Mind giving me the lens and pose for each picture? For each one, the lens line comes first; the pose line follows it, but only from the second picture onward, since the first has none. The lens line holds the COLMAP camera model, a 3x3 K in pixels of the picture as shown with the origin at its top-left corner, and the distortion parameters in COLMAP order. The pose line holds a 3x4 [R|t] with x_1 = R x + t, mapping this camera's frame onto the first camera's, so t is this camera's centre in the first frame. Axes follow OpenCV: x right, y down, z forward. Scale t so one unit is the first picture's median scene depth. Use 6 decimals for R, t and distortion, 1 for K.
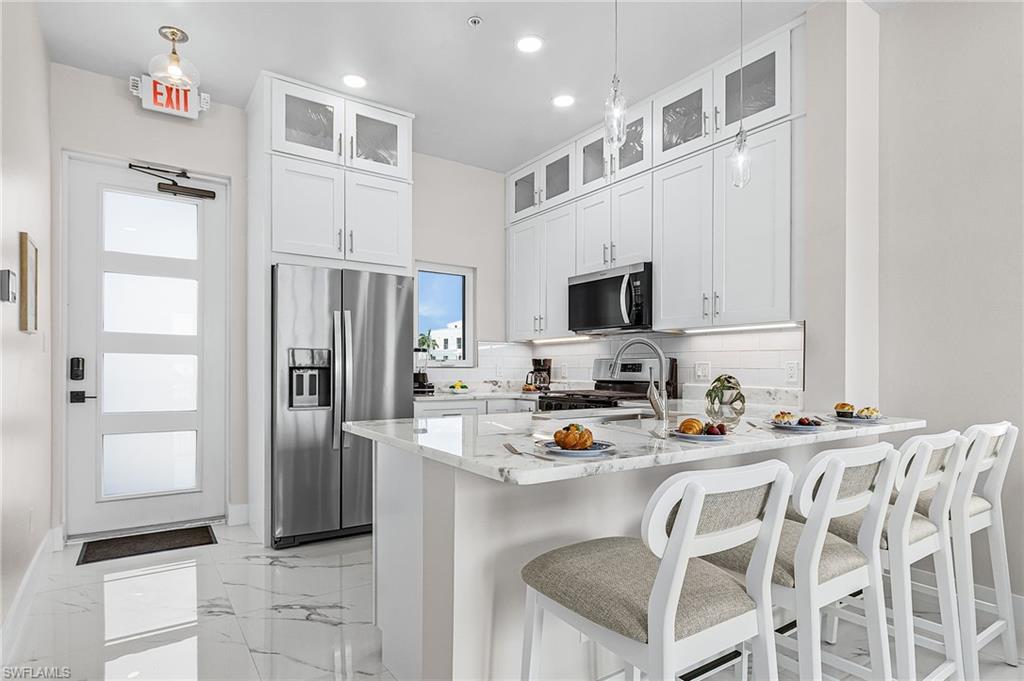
lens RADIAL K [[547.8, 0, 509.9], [0, 547.8, 371.2], [0, 0, 1]] dist [0.006584, -0.000247]
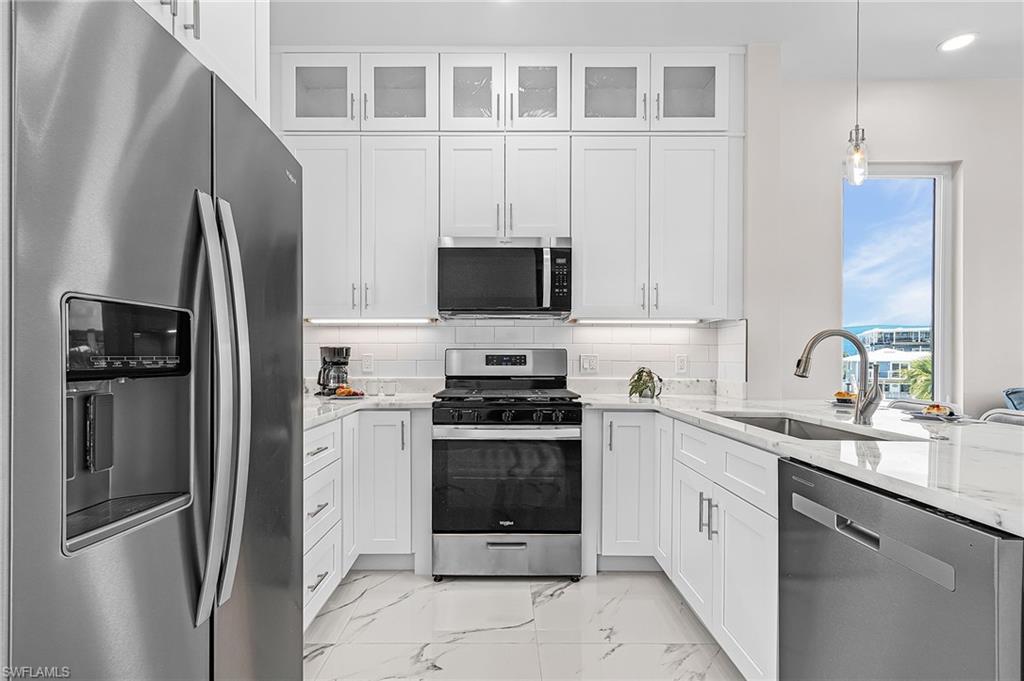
lens RADIAL K [[473.4, 0, 506.5], [0, 473.4, 359.0], [0, 0, 1]] dist [0.014610, 0.000054]
pose [[0.557554, -0.007304, 0.830109, -0.411201], [0.004805, 0.999973, 0.005571, -0.013221], [-0.830127, 0.000882, 0.557574, 0.642075]]
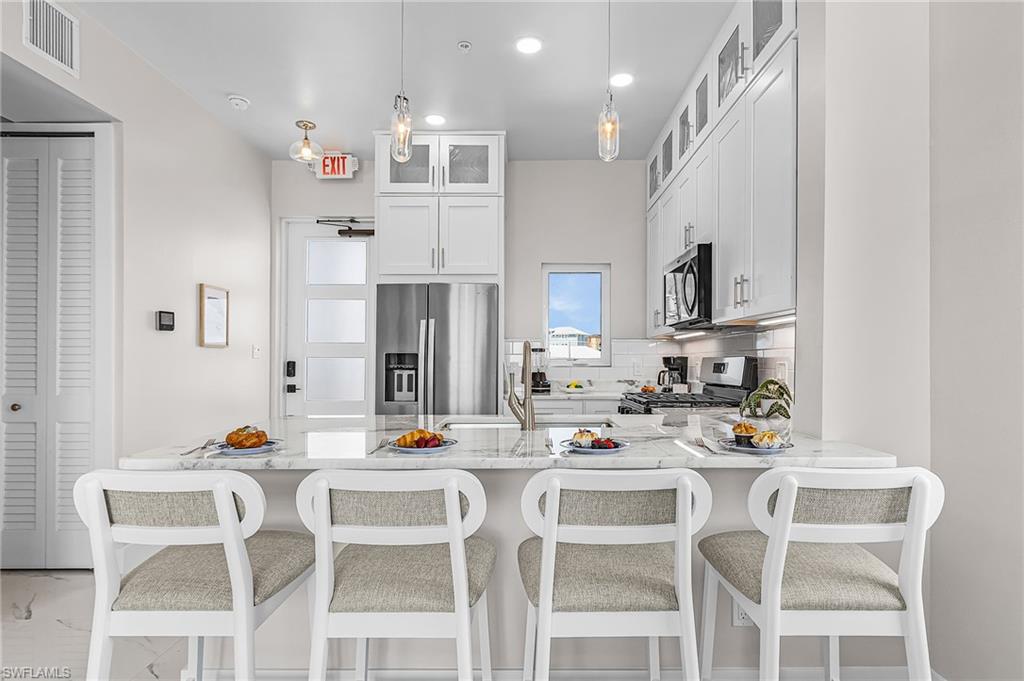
lens RADIAL K [[547.8, 0, 498.6], [0, 547.8, 360.1], [0, 0, 1]] dist [0.006584, -0.000247]
pose [[0.825502, -0.007014, -0.564355, 0.448069], [0.001959, 0.999952, -0.009561, -0.012280], [0.564396, 0.006787, 0.825477, 0.122307]]
